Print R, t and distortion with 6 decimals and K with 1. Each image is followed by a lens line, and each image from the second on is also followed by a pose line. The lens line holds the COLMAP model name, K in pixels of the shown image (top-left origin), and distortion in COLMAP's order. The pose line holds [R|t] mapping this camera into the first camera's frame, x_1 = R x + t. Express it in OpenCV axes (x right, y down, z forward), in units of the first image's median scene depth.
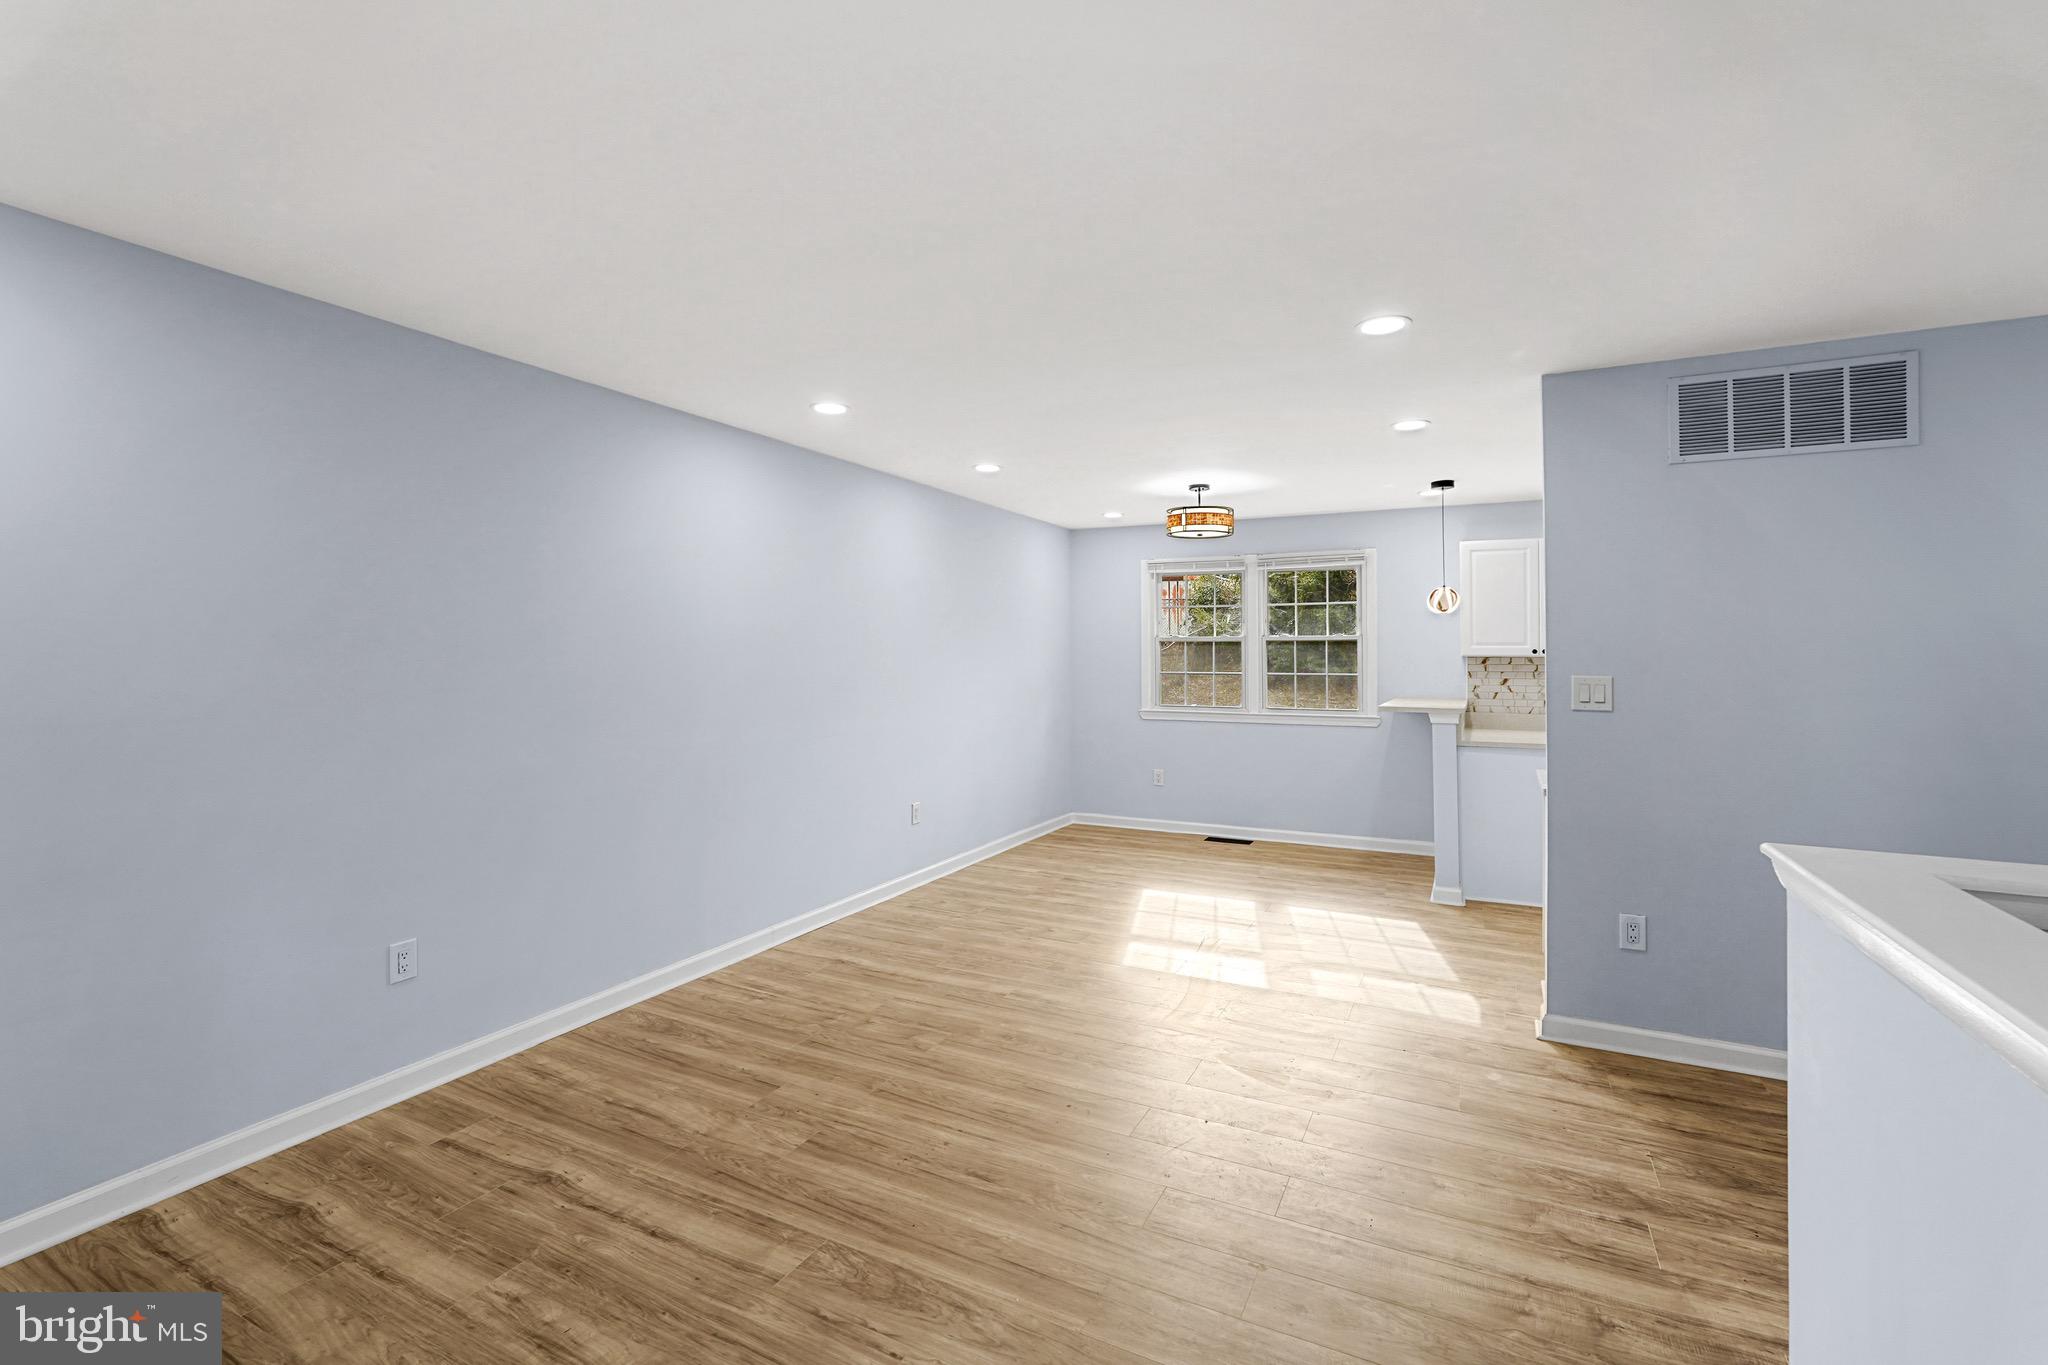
lens RADIAL K [[900.3, 0, 1018.8], [0, 900.3, 651.2], [0, 0, 1]] dist [-0.004657, 0.002194]
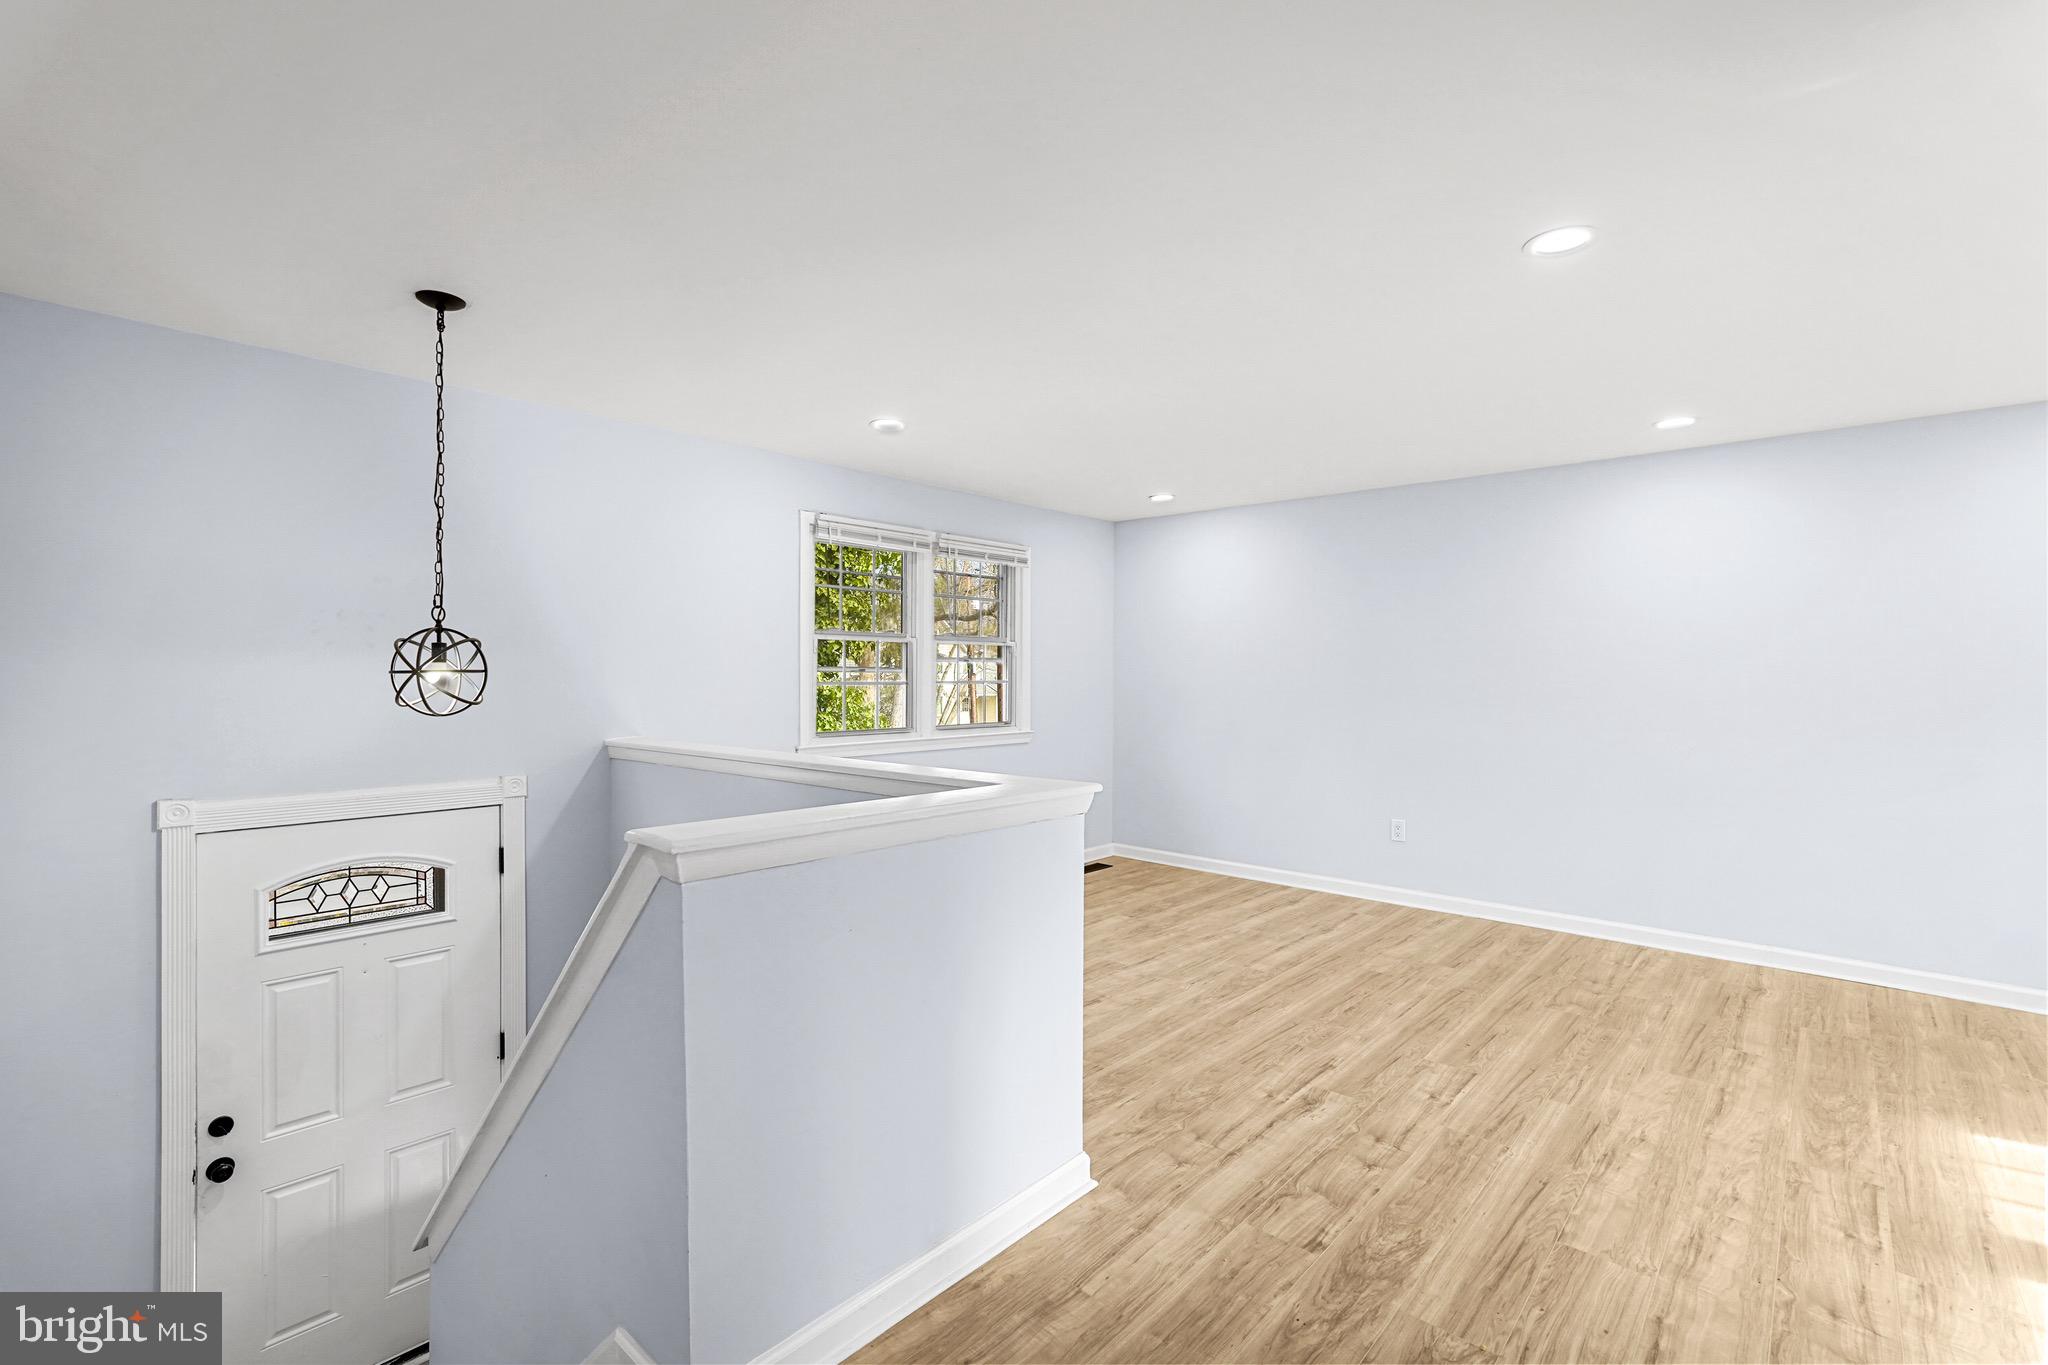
lens RADIAL K [[900.3, 0, 1029.1], [0, 900.3, 679.1], [0, 0, 1]] dist [-0.004657, 0.002194]
pose [[-0.249555, 0.002373, -0.968358, 1.189116], [0.001698, 0.999997, 0.002013, 0.028059], [0.968359, -0.001142, -0.249558, 0.671892]]
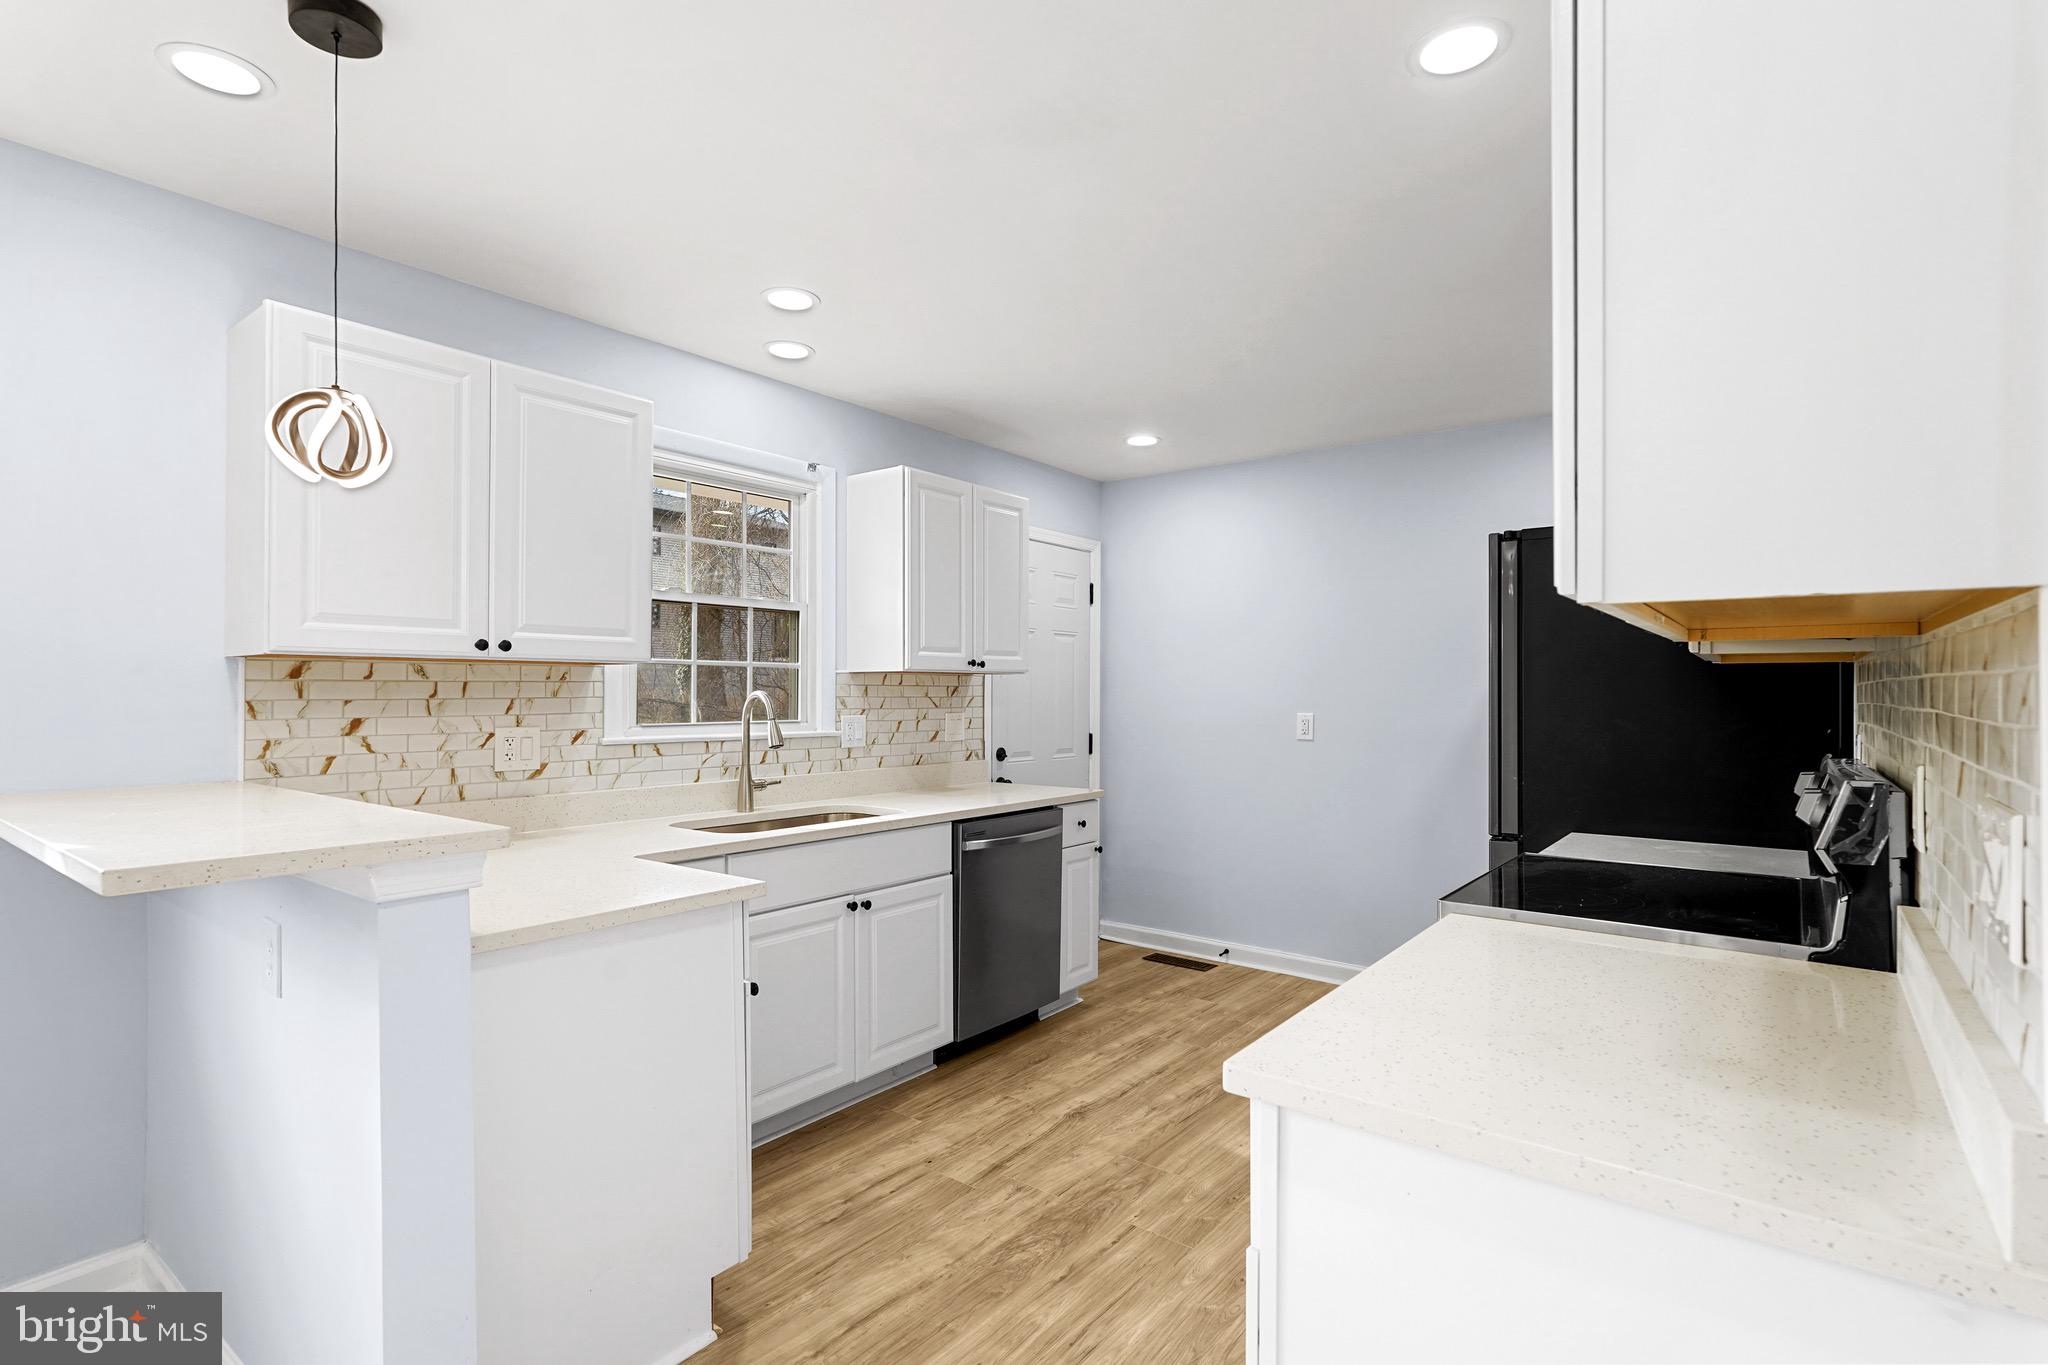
lens RADIAL K [[979.9, 0, 1014.9], [0, 979.9, 686.1], [0, 0, 1]] dist [-0.006649, 0.002858]
pose [[0.187434, 0.006828, 0.982253, 0.380791], [-0.006184, 0.999964, -0.005771, 0.035363], [-0.982258, -0.004992, 0.187469, 1.296920]]
